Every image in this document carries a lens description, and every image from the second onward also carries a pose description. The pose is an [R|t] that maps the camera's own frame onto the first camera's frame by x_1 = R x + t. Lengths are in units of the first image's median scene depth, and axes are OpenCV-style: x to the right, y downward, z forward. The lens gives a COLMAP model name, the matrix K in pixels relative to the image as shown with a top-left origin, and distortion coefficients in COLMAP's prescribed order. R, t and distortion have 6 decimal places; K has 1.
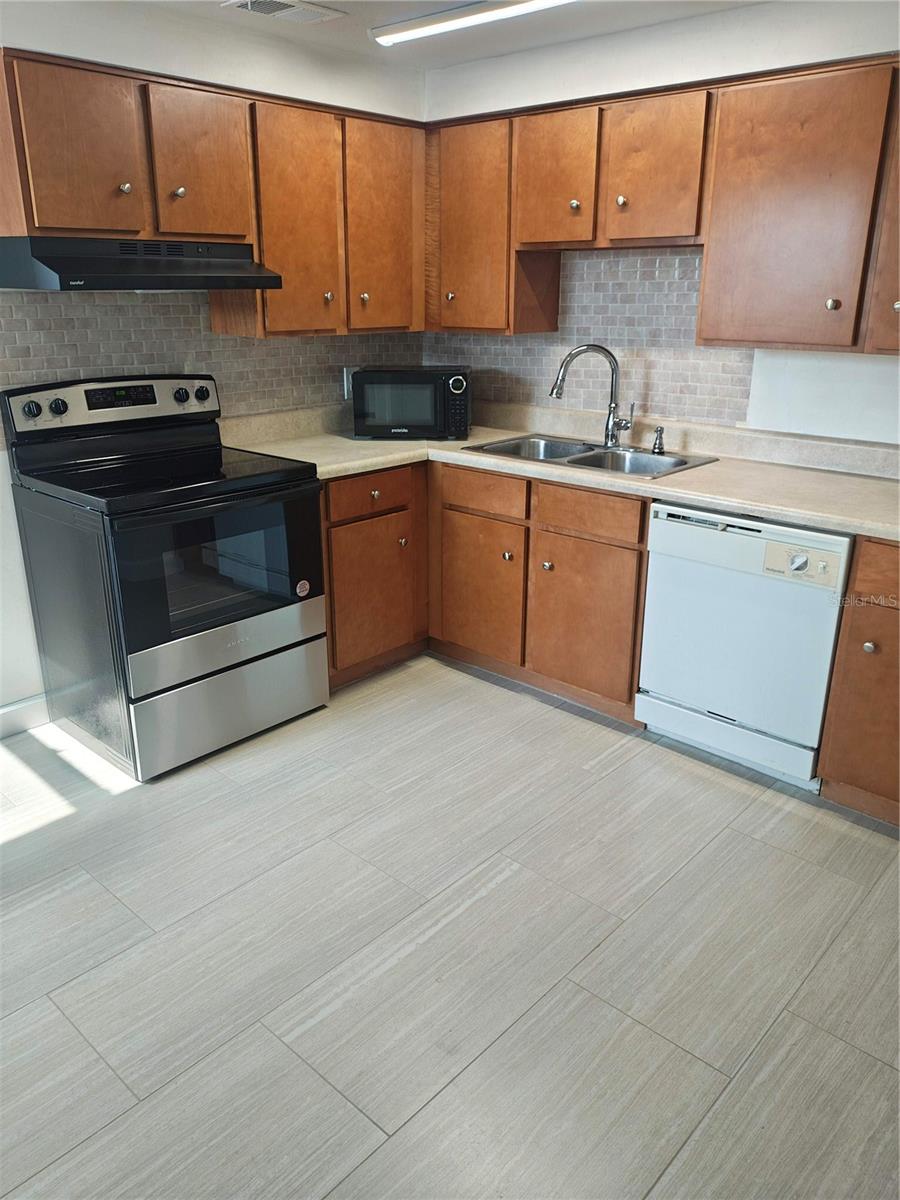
lens RADIAL K [[876.6, 0, 443.3], [0, 876.6, 604.8], [0, 0, 1]] dist [0.035373, -0.027300]
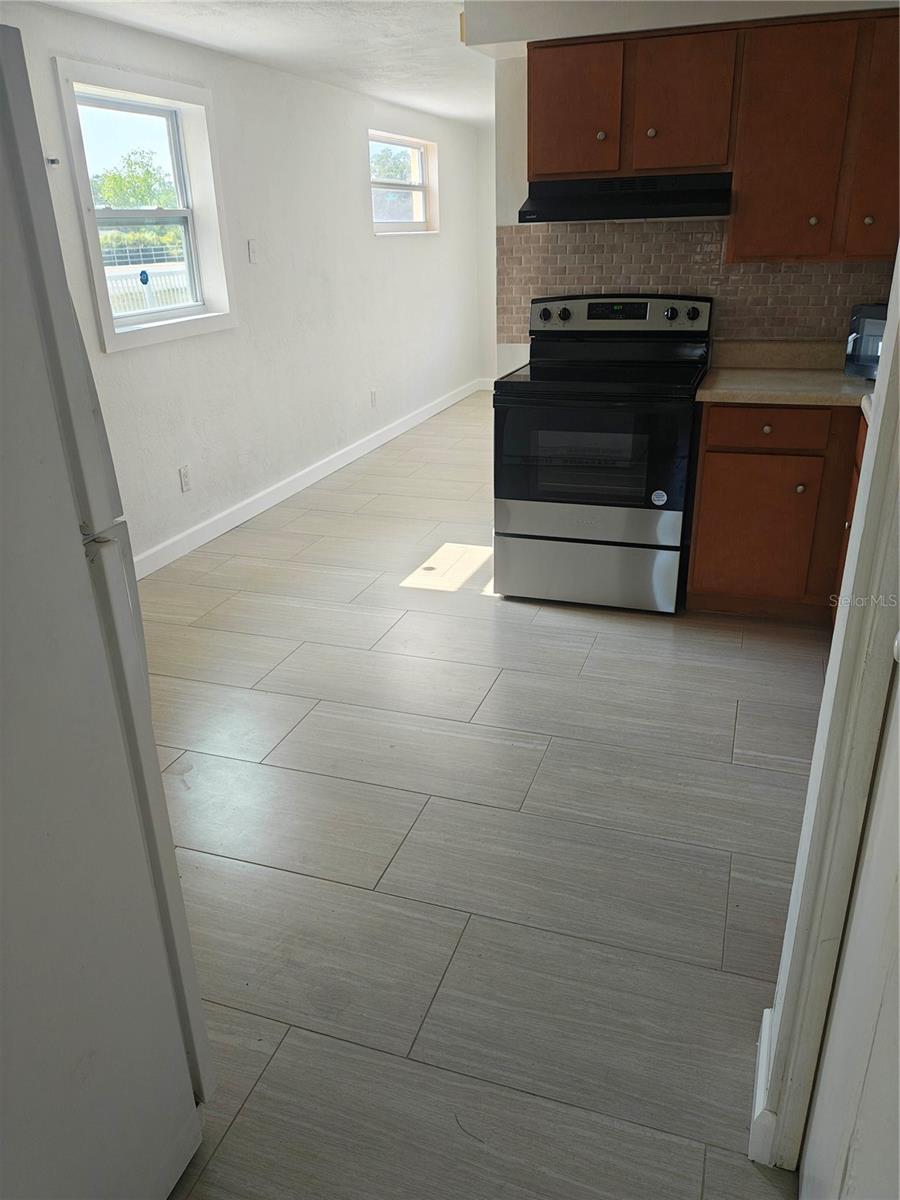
lens RADIAL K [[876.6, 0, 445.3], [0, 876.6, 636.2], [0, 0, 1]] dist [0.035373, -0.027300]
pose [[0.385583, 0.379866, -0.840849, 0.737387], [-0.286362, 0.915585, 0.282314, -0.095106], [0.877110, 0.131932, 0.461813, 0.269416]]
